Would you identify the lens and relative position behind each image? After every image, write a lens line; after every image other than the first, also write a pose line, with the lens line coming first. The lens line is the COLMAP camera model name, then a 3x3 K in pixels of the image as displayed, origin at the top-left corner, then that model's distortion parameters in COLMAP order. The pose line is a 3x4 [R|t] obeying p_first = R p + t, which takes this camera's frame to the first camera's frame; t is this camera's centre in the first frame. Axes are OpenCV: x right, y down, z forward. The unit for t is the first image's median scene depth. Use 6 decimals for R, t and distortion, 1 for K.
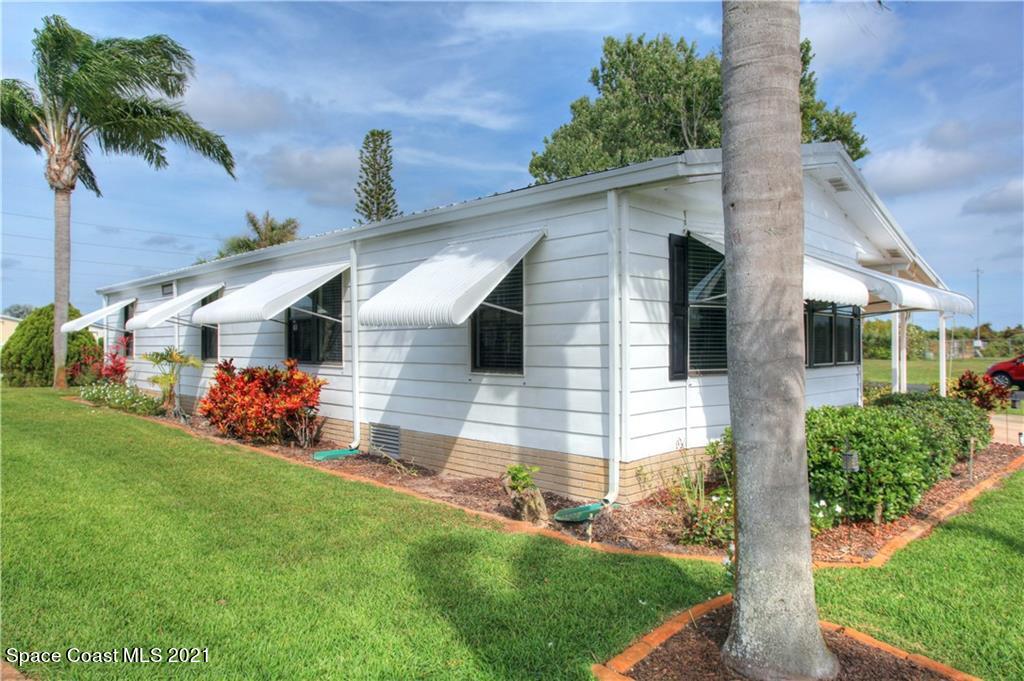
lens RADIAL K [[633.4, 0, 512.7], [0, 633.4, 340.1], [0, 0, 1]] dist [-0.024354, 0.000705]
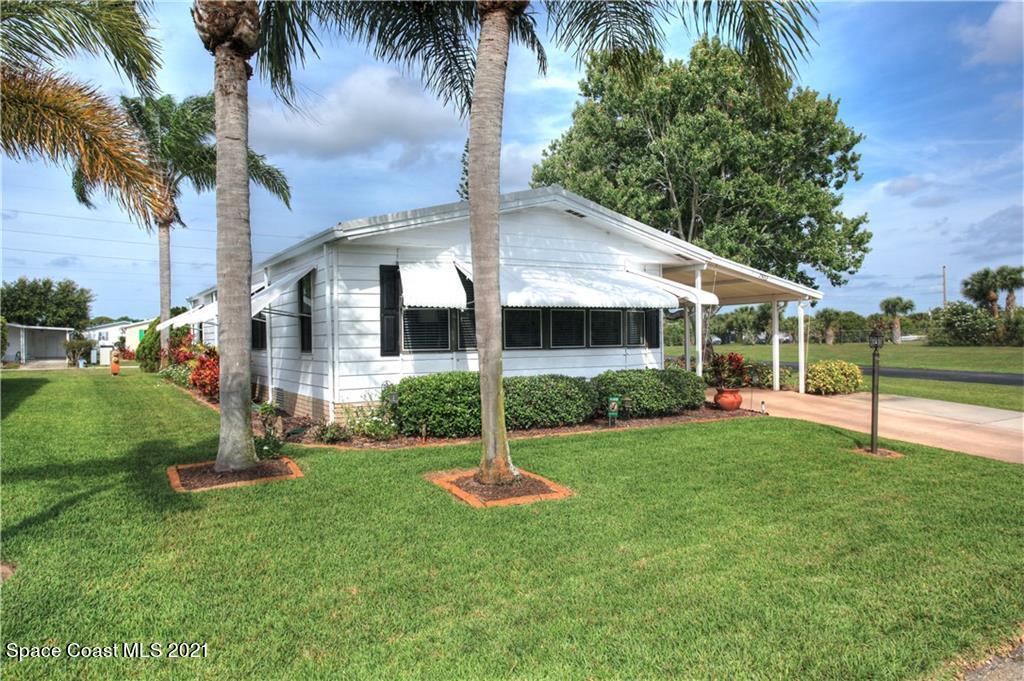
lens RADIAL K [[673.2, 0, 505.7], [0, 673.2, 343.1], [0, 0, 1]] dist [-0.000452, 0.000023]
pose [[0.965795, -0.007539, -0.259196, 0.360248], [0.011196, 0.999857, 0.012638, 0.004383], [0.259063, -0.015108, 0.965742, -0.207102]]
